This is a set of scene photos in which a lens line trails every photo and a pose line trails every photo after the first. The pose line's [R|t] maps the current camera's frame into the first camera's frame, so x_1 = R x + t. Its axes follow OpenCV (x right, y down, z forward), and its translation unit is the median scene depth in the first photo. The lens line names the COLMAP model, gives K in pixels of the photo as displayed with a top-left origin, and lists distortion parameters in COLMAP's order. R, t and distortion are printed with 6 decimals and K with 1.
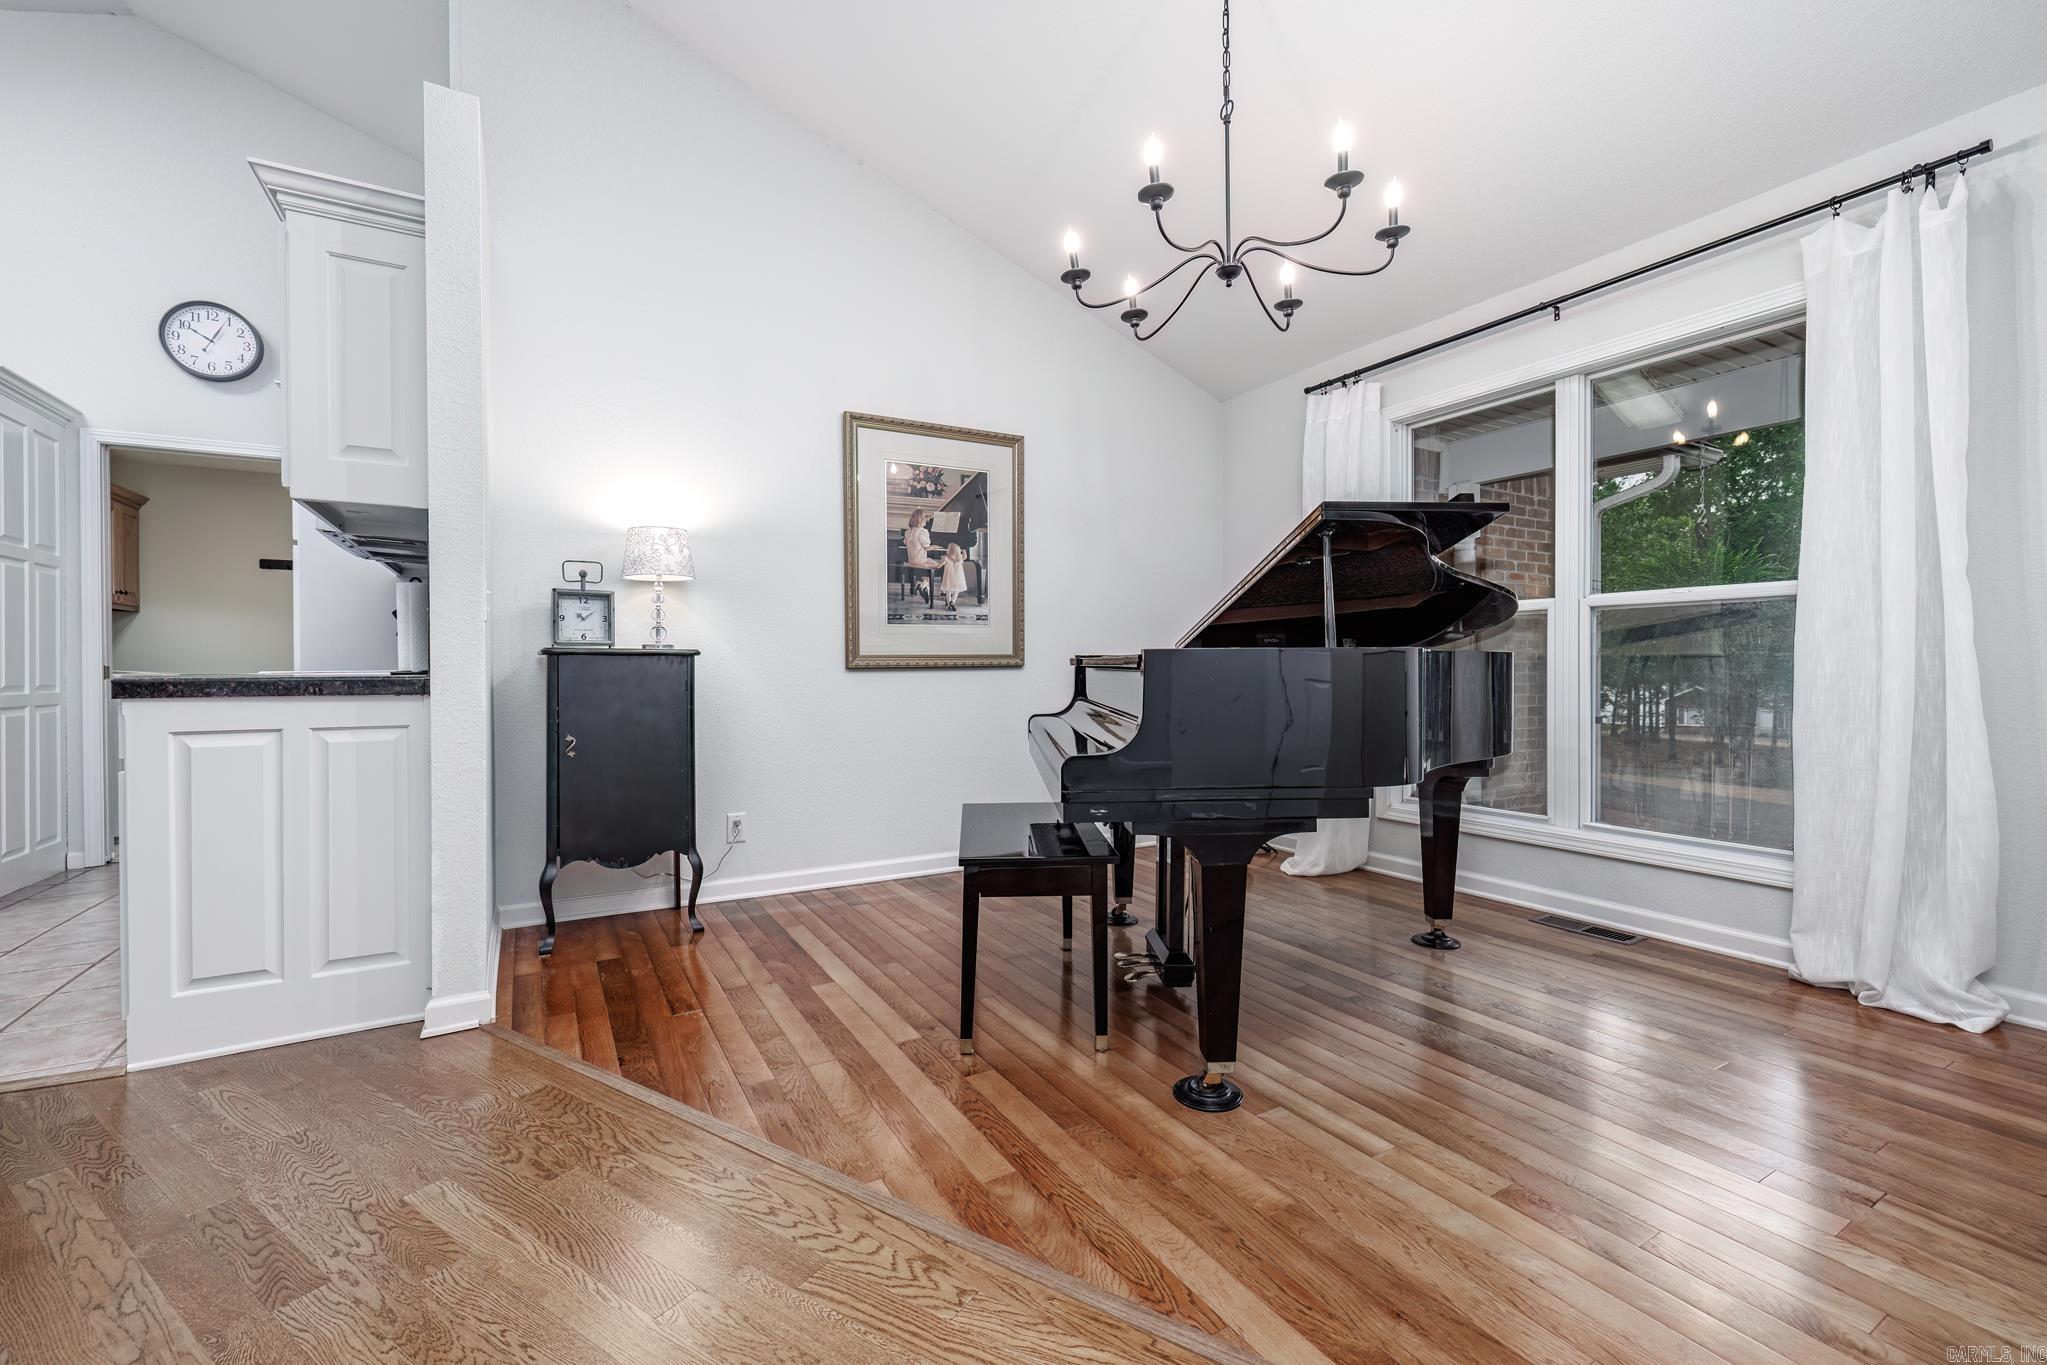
lens RADIAL K [[846.5, 0, 1020.3], [0, 846.5, 676.7], [0, 0, 1]] dist [-0.000772, 0.000142]
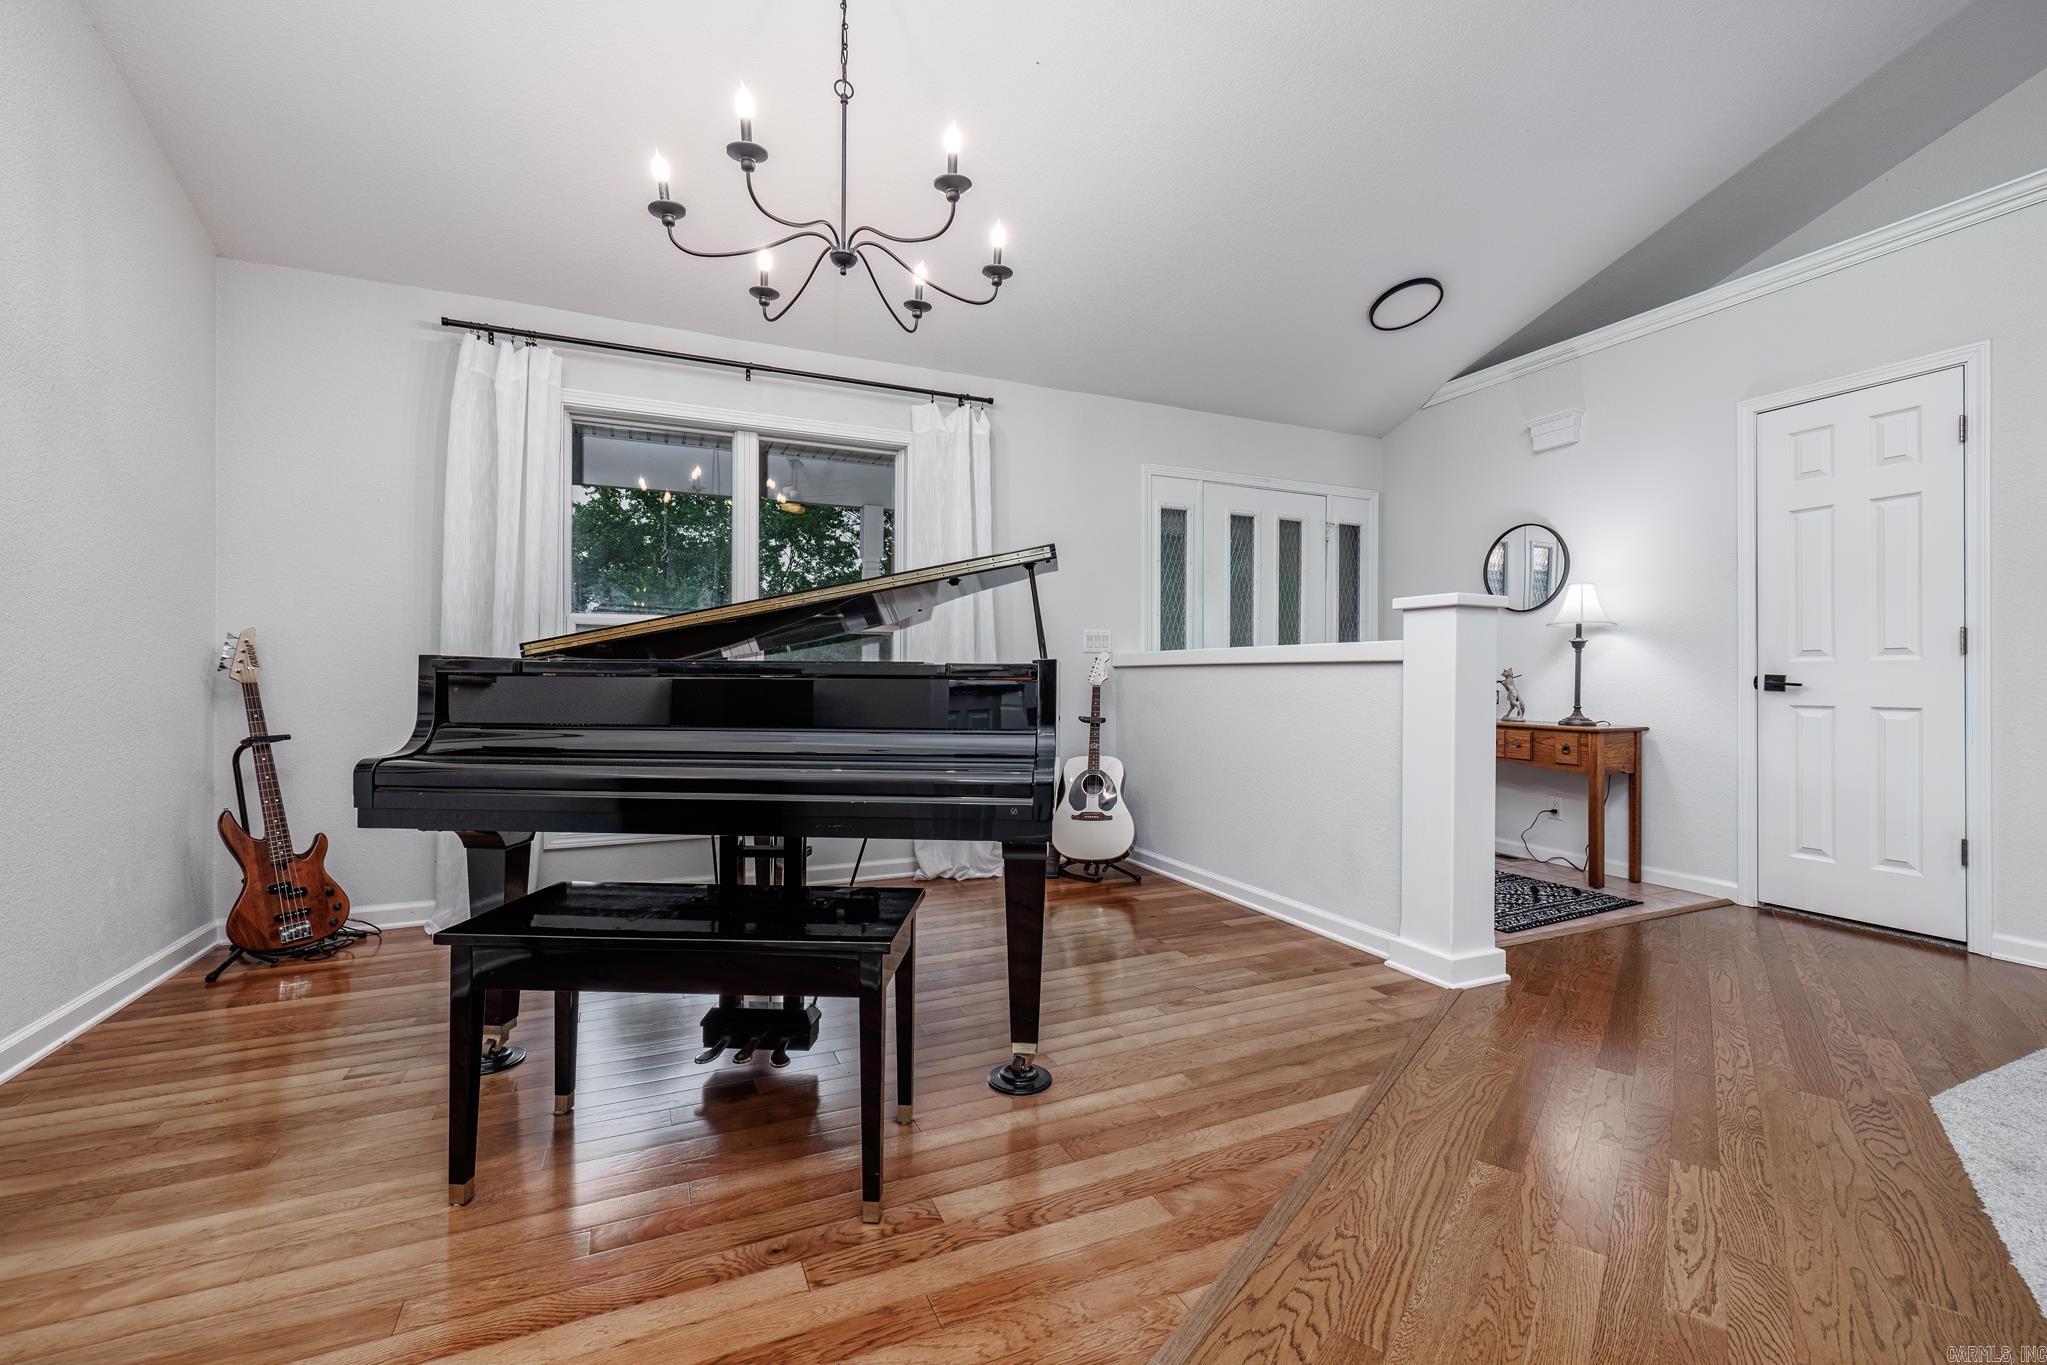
lens RADIAL K [[846.5, 0, 1020.3], [0, 846.5, 676.7], [0, 0, 1]] dist [-0.000772, 0.000142]
pose [[0.105432, 0.006576, 0.994405, -0.704471], [0.007944, 0.999941, -0.007455, -0.003210], [-0.994395, 0.008685, 0.105374, 0.743189]]
